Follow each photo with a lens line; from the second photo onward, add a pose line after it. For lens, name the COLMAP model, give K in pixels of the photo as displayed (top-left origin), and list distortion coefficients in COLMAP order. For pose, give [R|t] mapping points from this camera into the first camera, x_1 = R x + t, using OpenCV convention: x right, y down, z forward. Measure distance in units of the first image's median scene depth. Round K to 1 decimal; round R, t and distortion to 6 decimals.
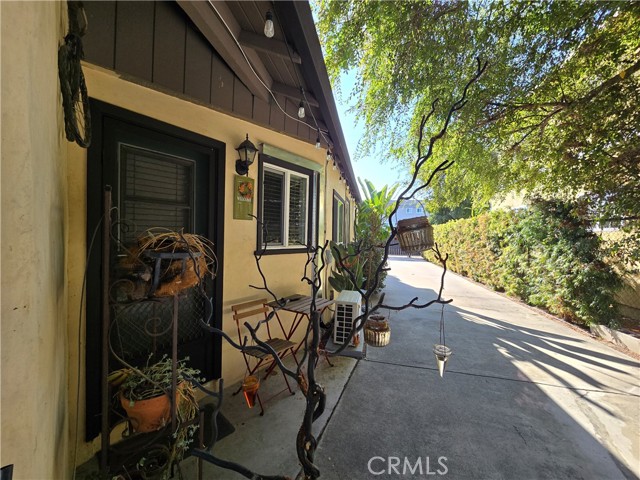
lens RADIAL K [[261.9, 0, 319.9], [0, 261.9, 237.7], [0, 0, 1]] dist [-0.003686, 0.001232]
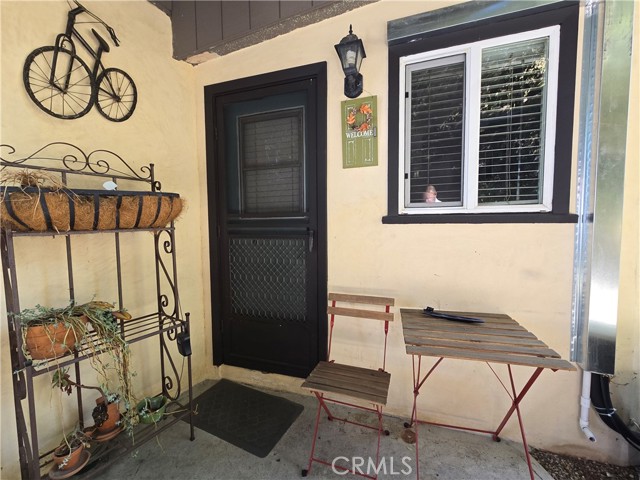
lens RADIAL K [[261.9, 0, 319.8], [0, 261.9, 241.7], [0, 0, 1]] dist [-0.003686, 0.001232]
pose [[0.336107, 0.032217, -0.941273, 0.282717], [0.011677, 0.999195, 0.038369, 0.087995], [0.941751, -0.023887, 0.335460, 0.670082]]
